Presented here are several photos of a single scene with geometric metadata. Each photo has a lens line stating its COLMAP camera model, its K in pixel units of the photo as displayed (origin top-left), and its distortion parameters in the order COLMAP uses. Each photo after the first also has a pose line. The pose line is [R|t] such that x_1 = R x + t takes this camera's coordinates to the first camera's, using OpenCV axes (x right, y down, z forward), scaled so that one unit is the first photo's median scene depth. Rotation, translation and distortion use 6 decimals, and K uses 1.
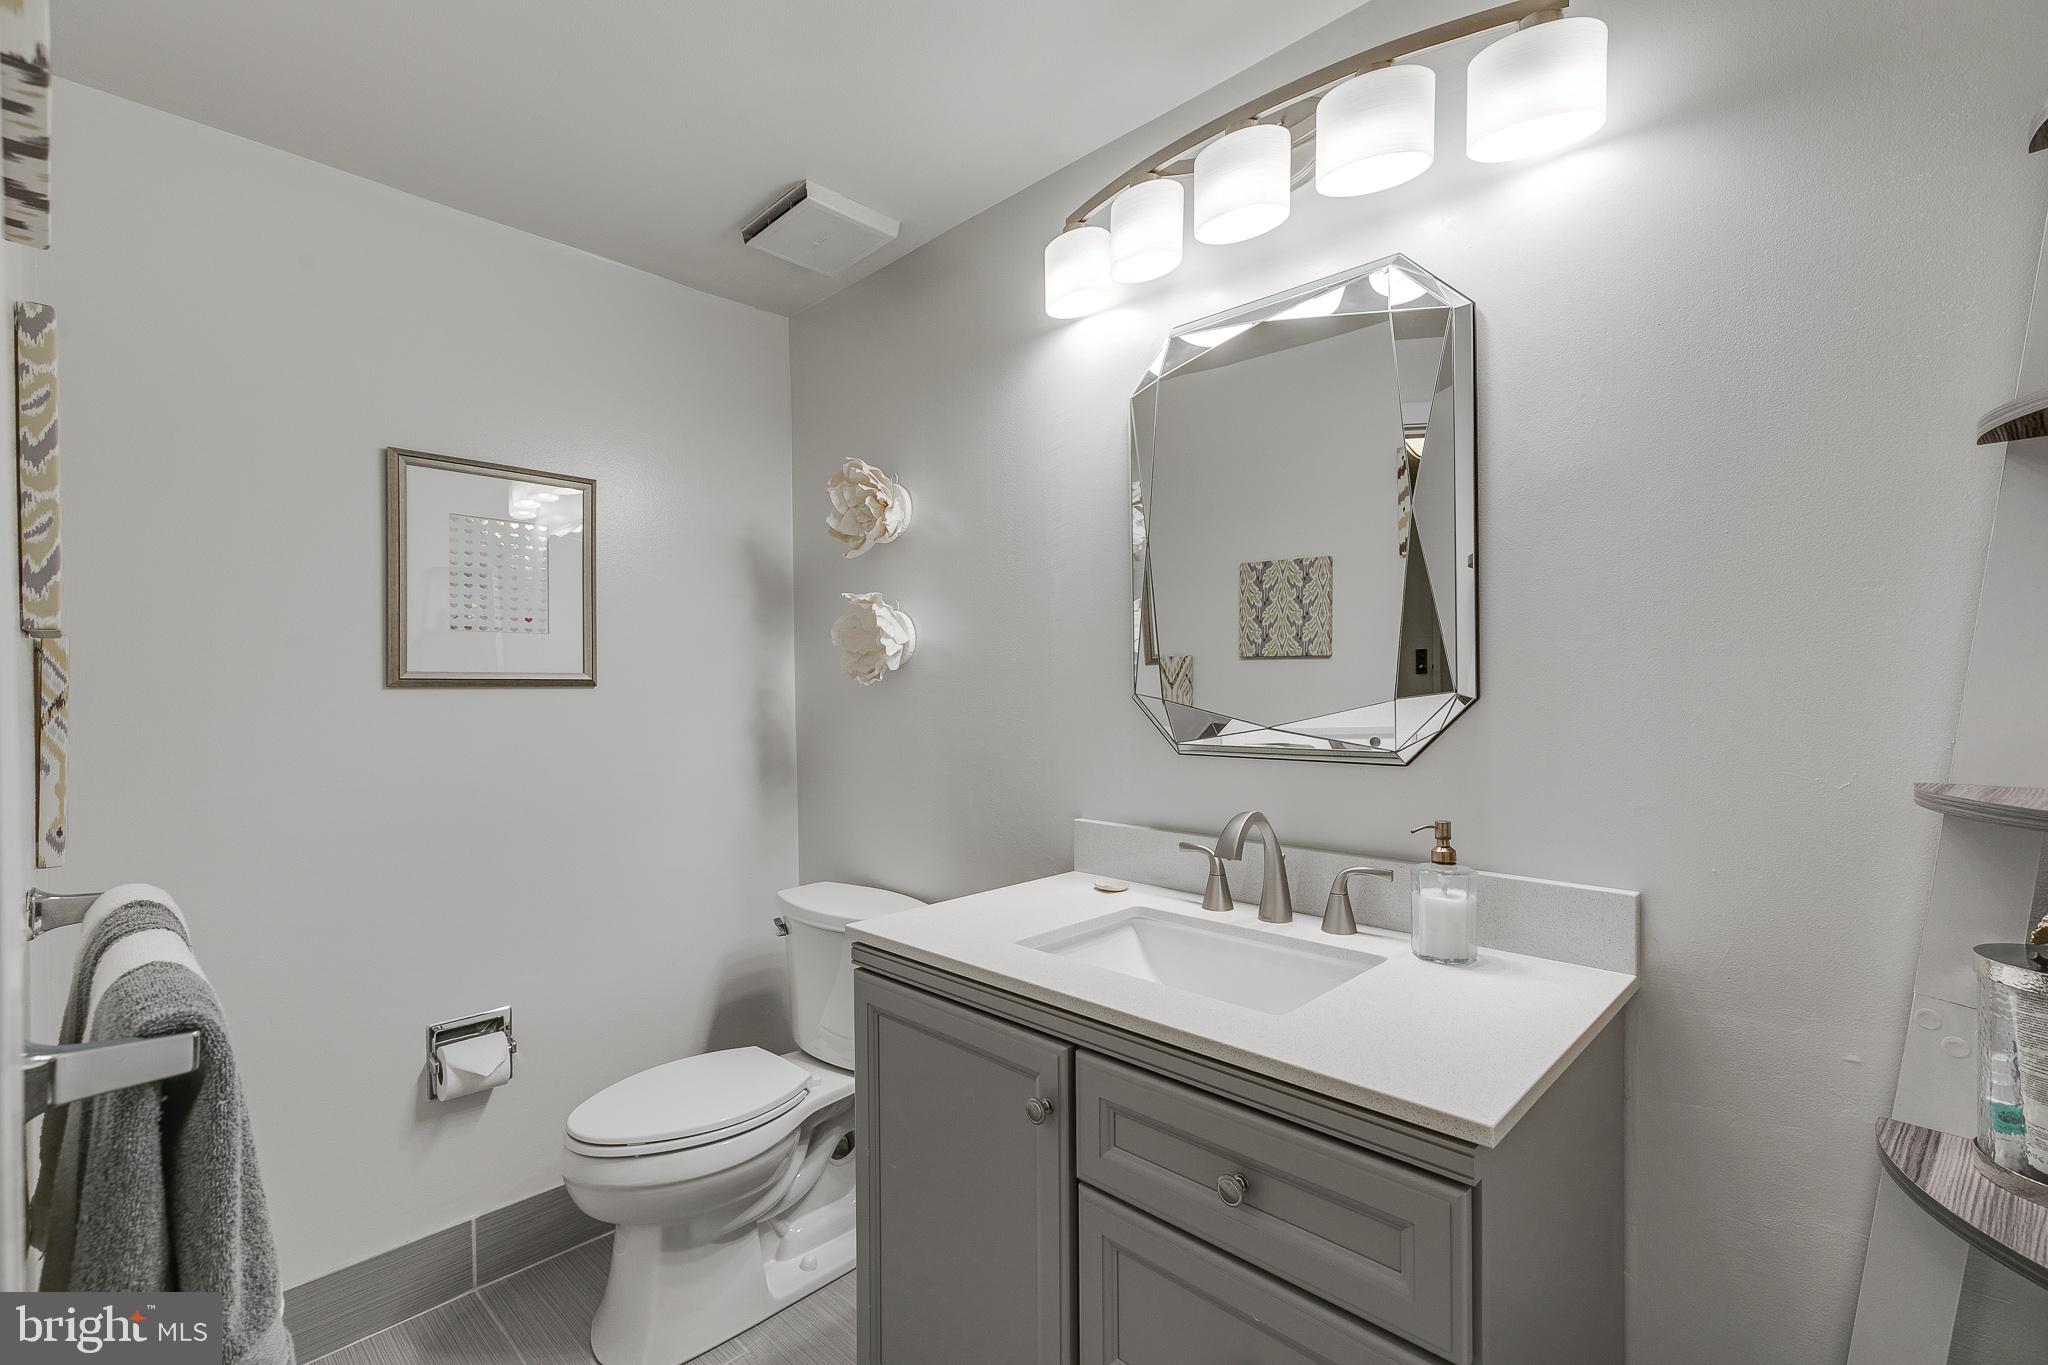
lens RADIAL K [[918.7, 0, 1022.0], [0, 918.7, 674.4], [0, 0, 1]] dist [0.001260, 0.000188]
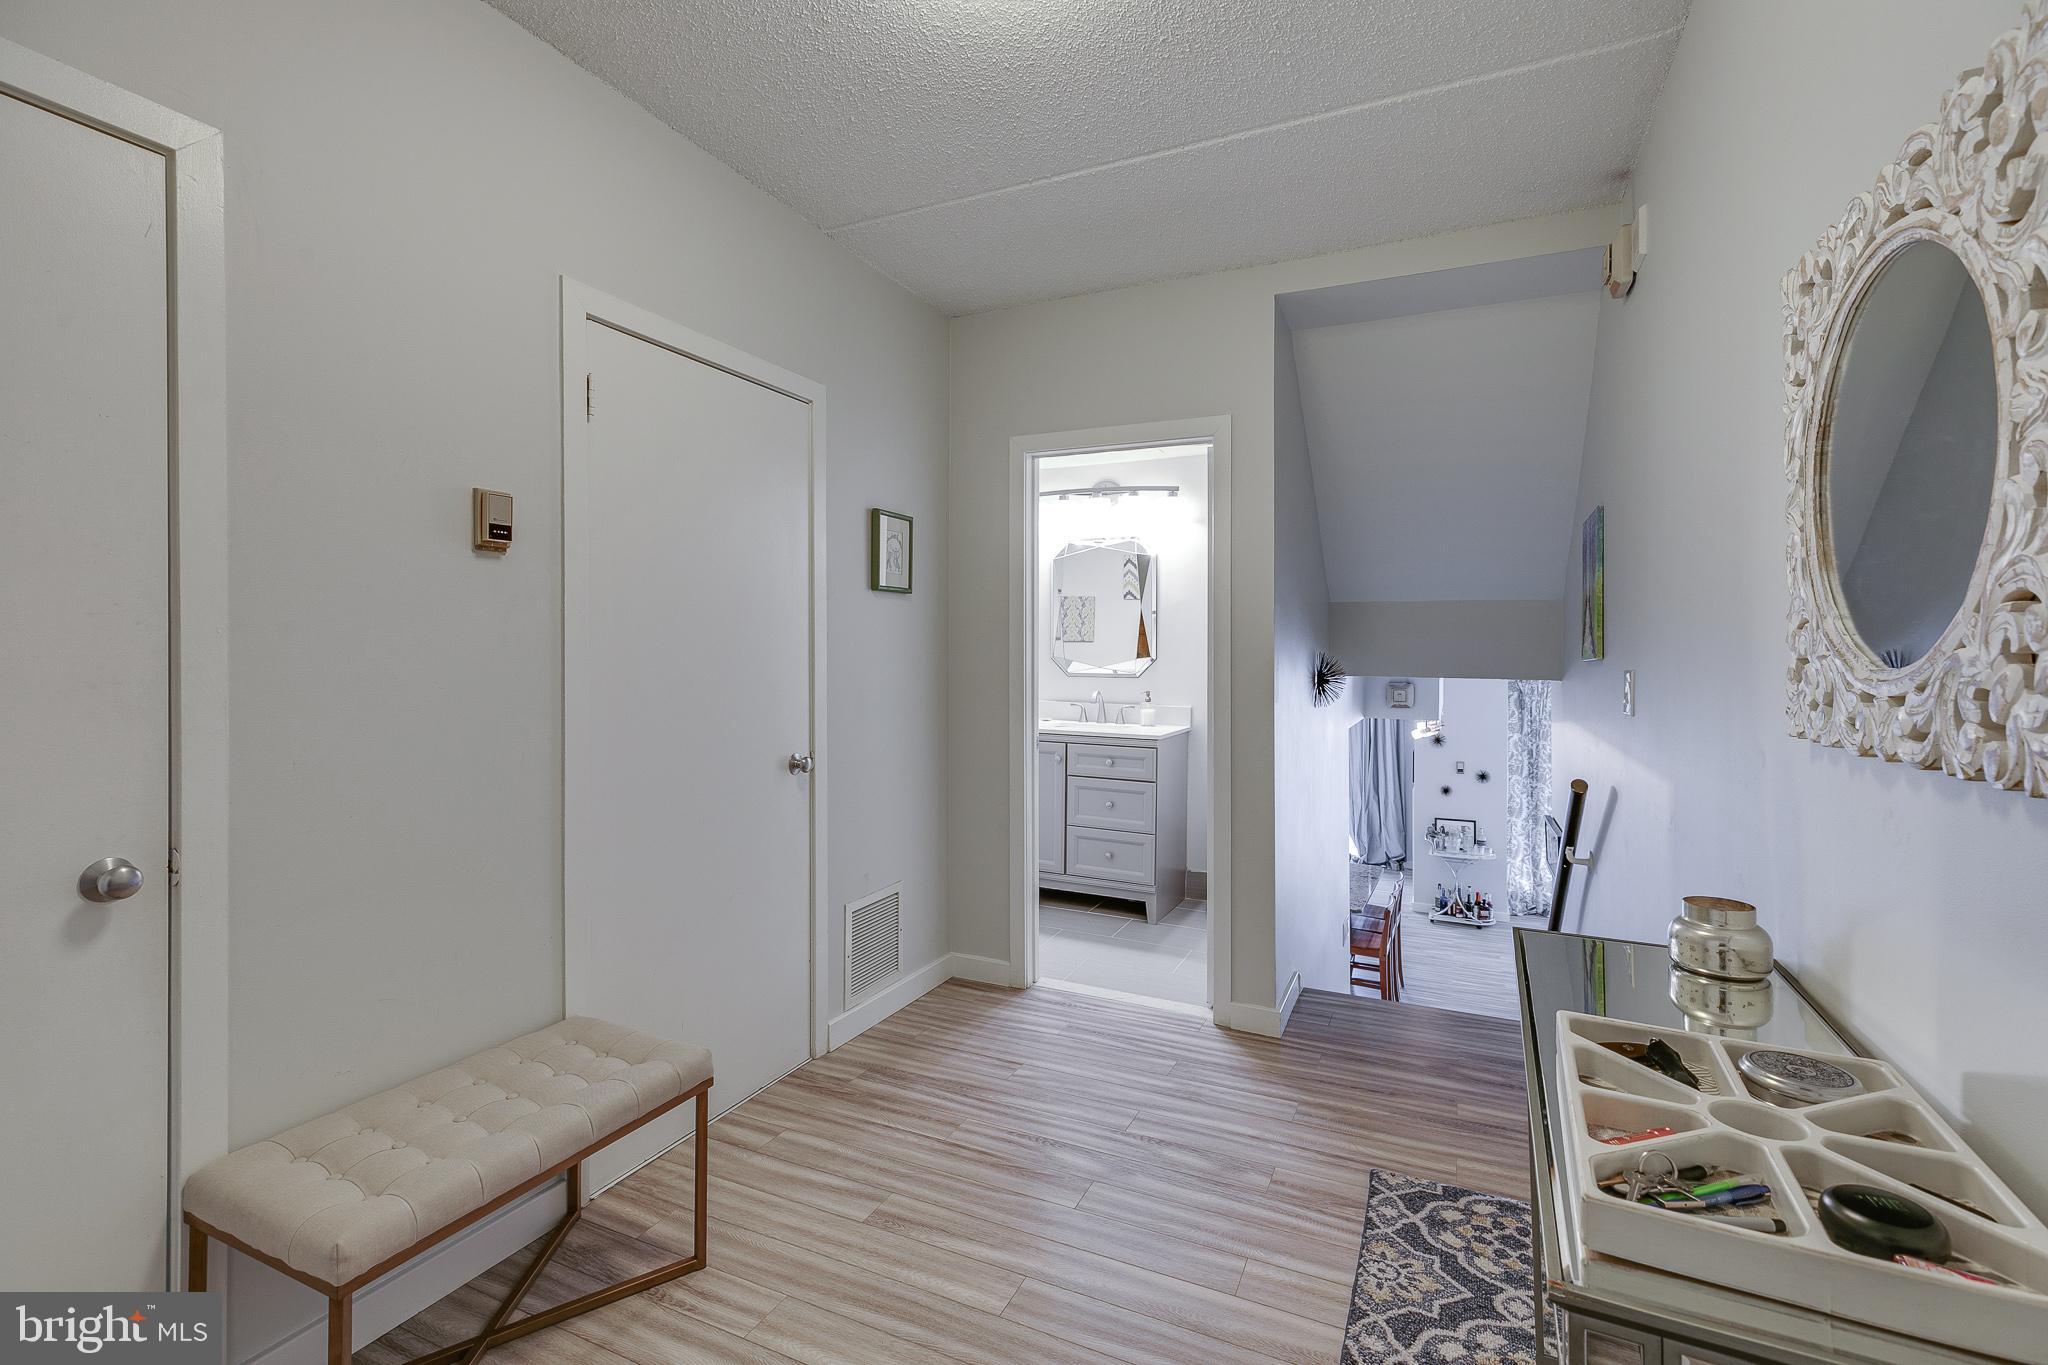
lens RADIAL K [[937.5, 0, 1024.1], [0, 937.5, 647.3], [0, 0, 1]] dist [0.001038, 0.000041]
pose [[0.944378, 0.011439, 0.328663, -1.228329], [-0.013700, 0.999896, 0.004565, -0.030220], [-0.328577, -0.008814, 0.944436, -2.350247]]
